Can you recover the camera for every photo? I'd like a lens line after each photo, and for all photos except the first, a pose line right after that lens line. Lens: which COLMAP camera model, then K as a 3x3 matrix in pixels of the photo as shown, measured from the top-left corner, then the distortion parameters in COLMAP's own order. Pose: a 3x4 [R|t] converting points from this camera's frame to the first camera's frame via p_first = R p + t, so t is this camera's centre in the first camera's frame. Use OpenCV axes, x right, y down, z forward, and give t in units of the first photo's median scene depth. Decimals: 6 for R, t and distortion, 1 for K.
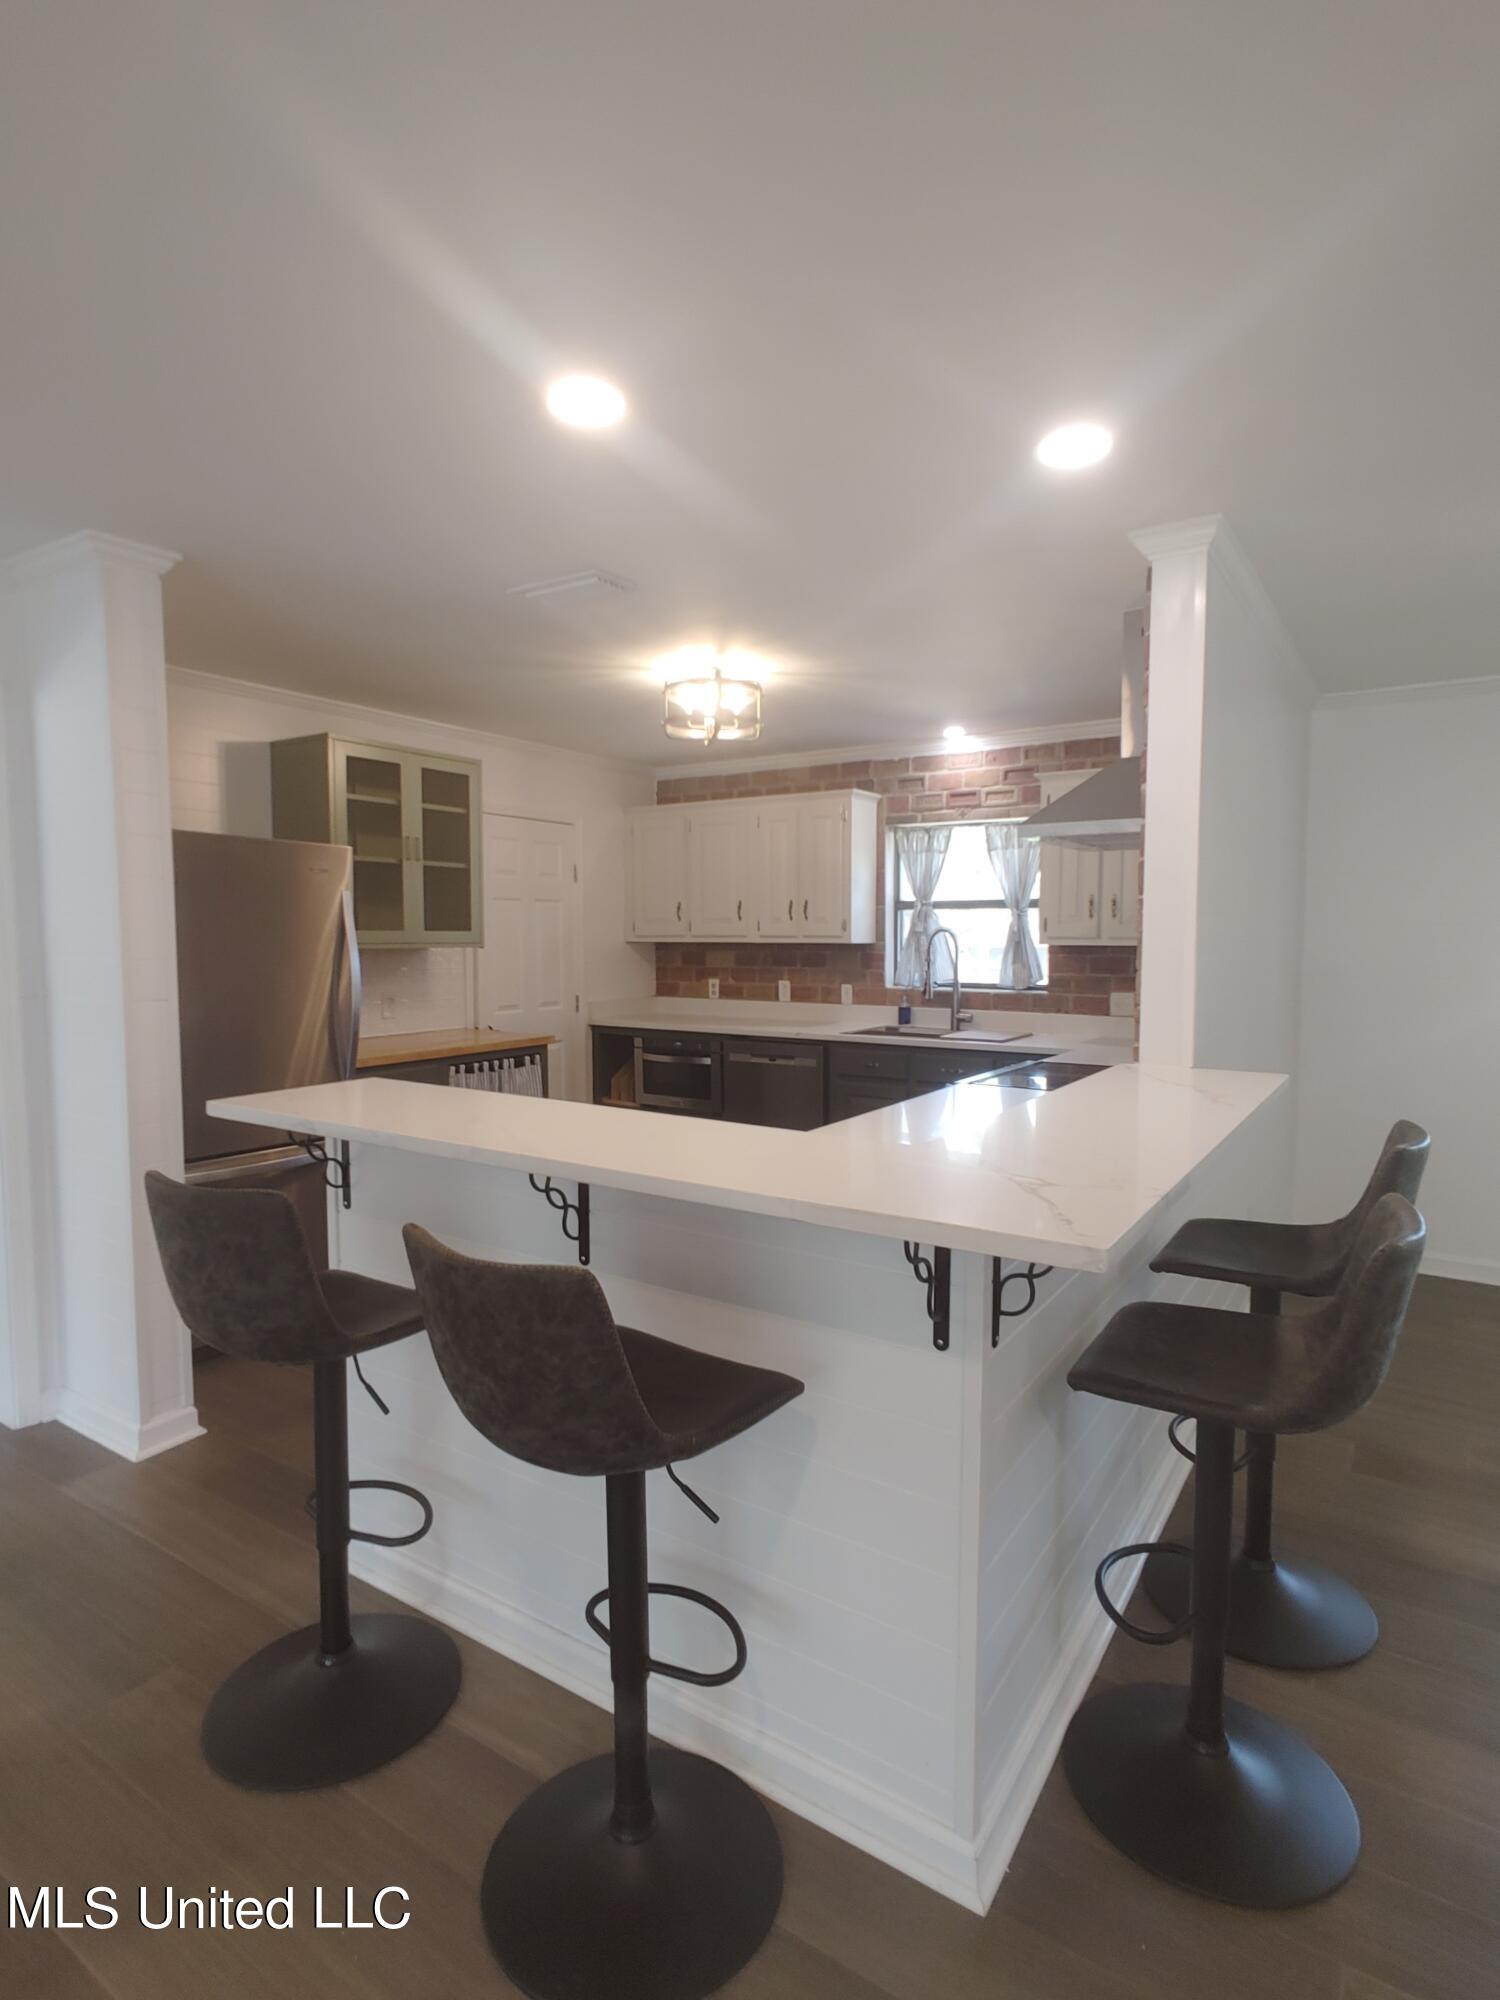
lens RADIAL K [[1047.9, 0, 757.4], [0, 1047.9, 995.9], [0, 0, 1]] dist [0.001464, 0.000447]
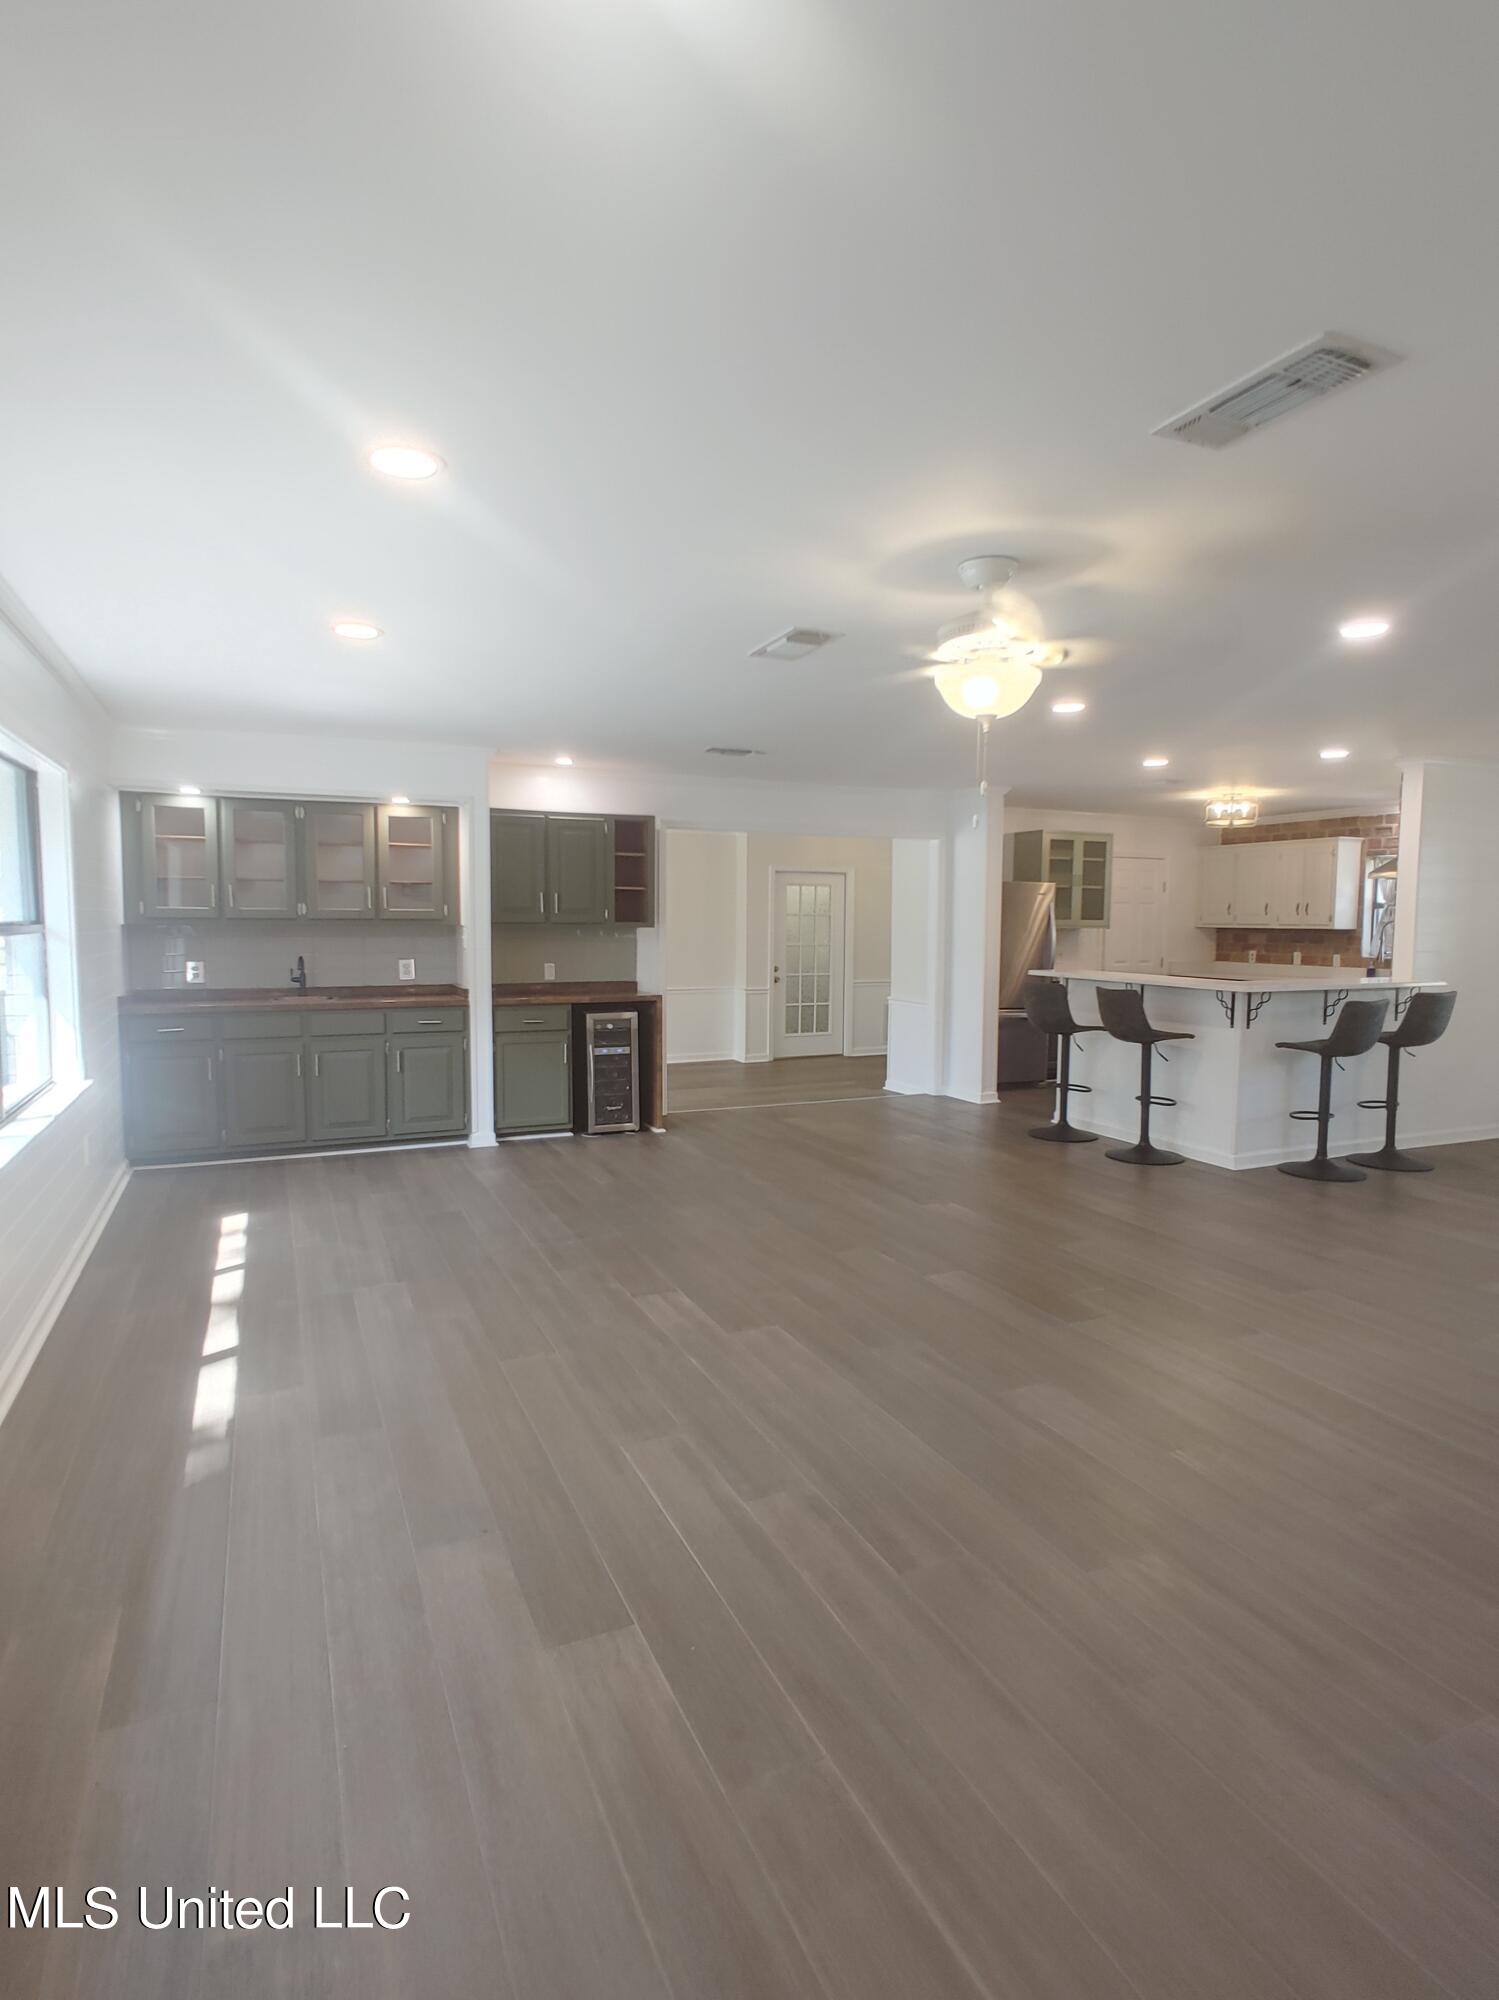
lens RADIAL K [[1072.8, 0, 749.5], [0, 1072.8, 1000.0], [0, 0, 1]] dist [0.000246, 0.000325]
pose [[0.842962, 0.047040, -0.535912, 0.222760], [-0.040378, 0.998892, 0.024166, 0.058586], [0.536455, 0.001269, 0.843928, -0.932503]]
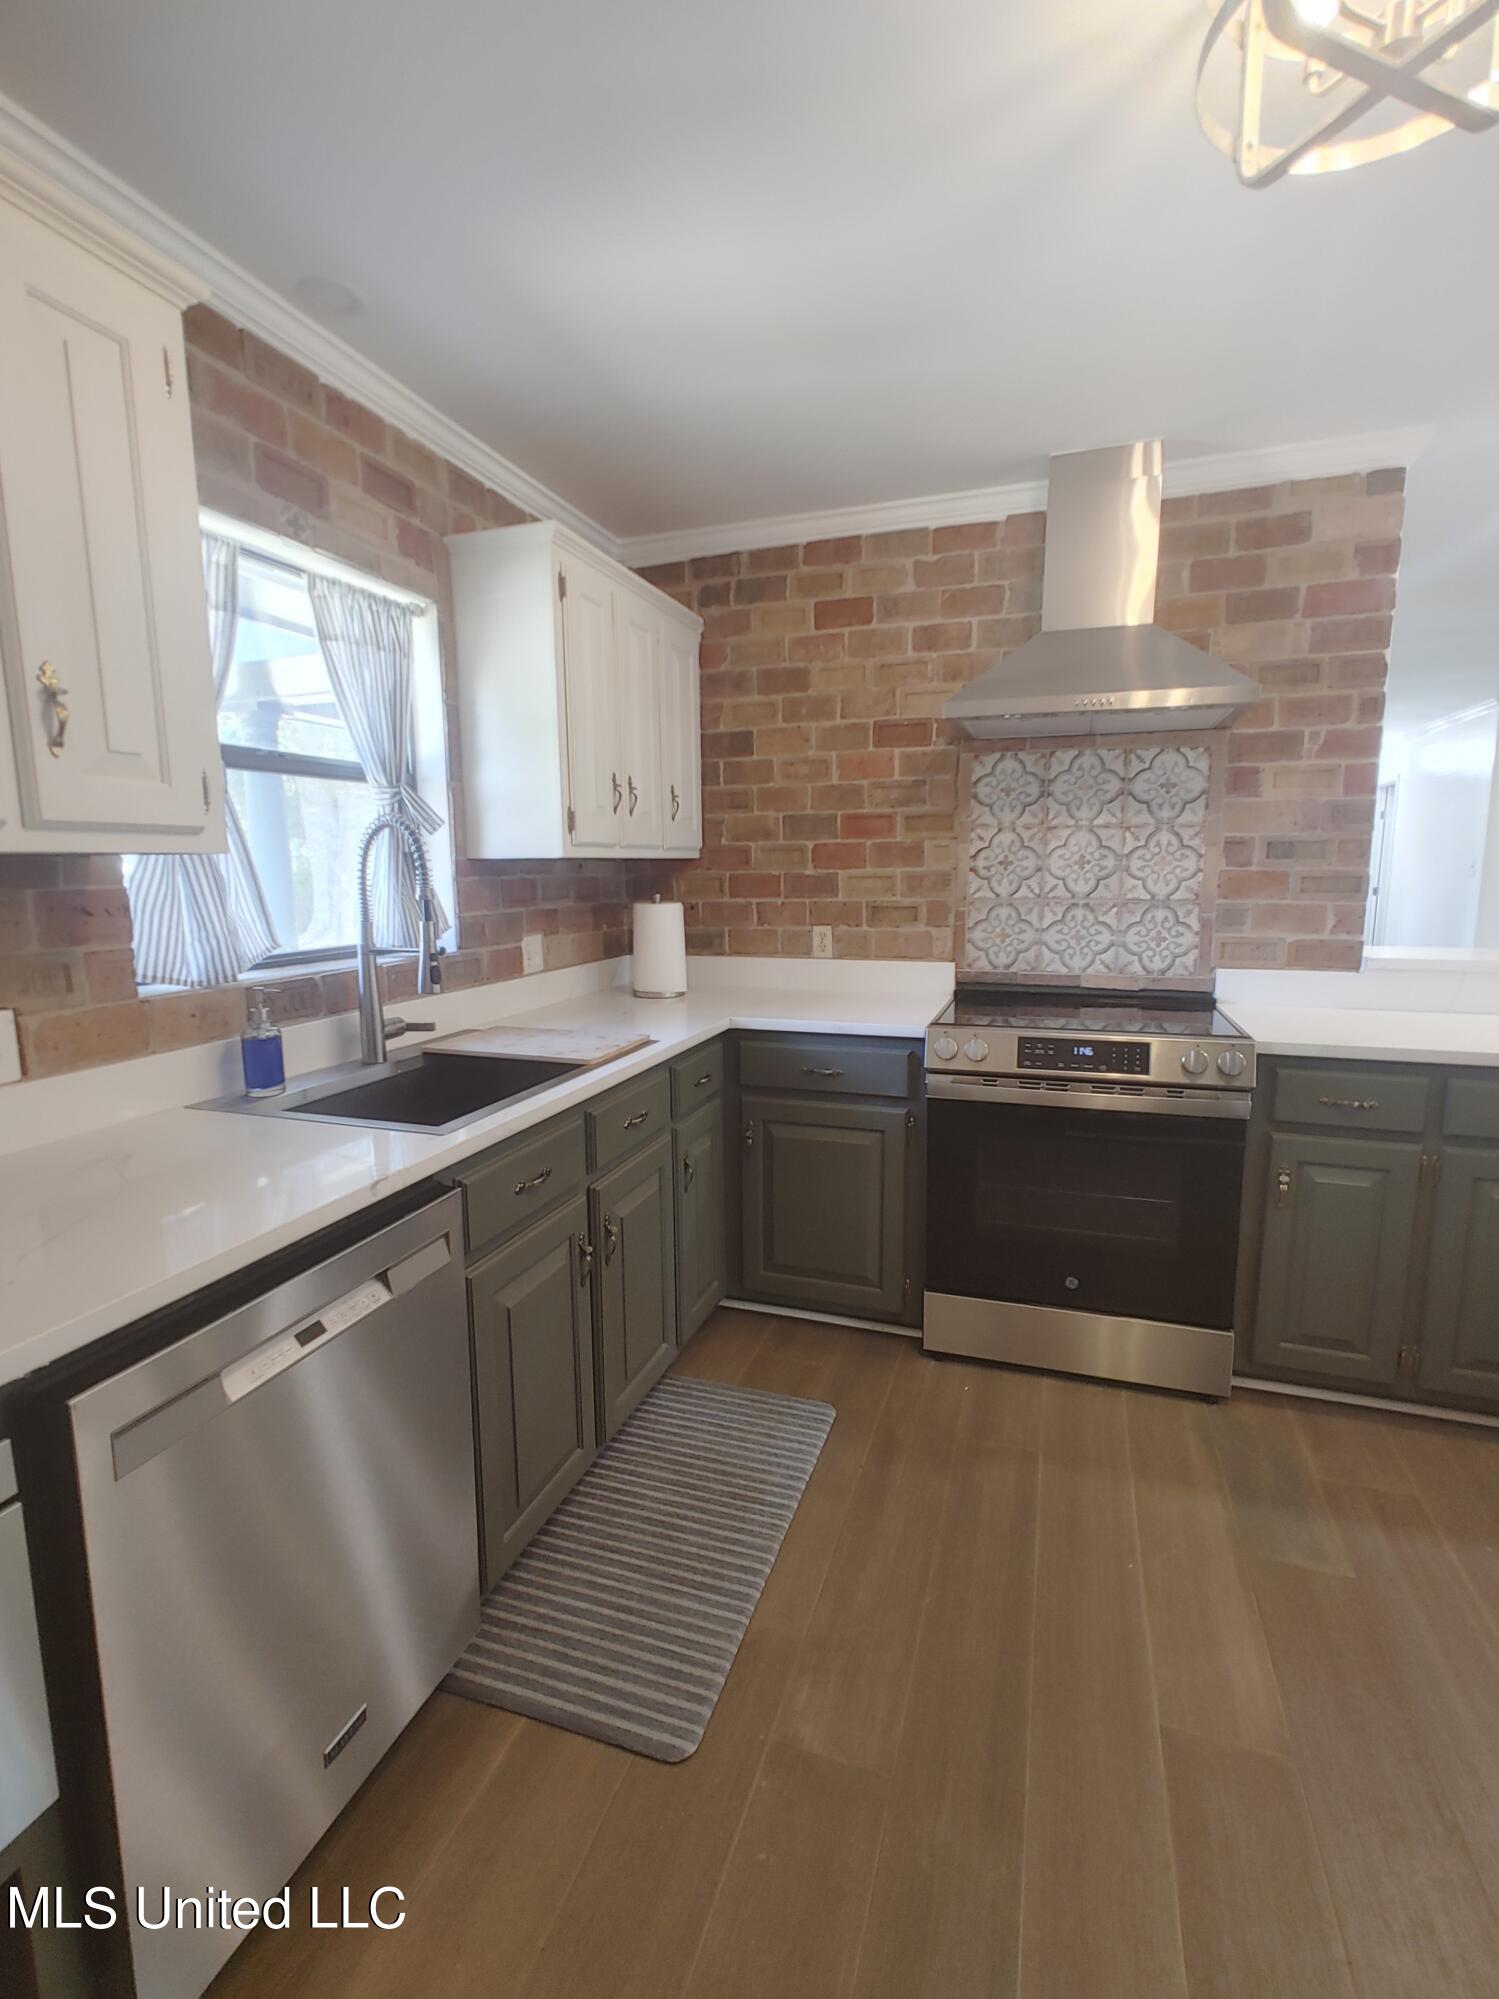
lens RADIAL K [[912.3, 0, 746.2], [0, 912.3, 1010.7], [0, 0, 1]] dist [0.001990, 0.000363]
pose [[-0.245349, -0.150991, 0.957604, -0.195590], [0.066437, 0.982855, 0.171994, -0.040862], [-0.967155, 0.105819, -0.231111, 0.915855]]
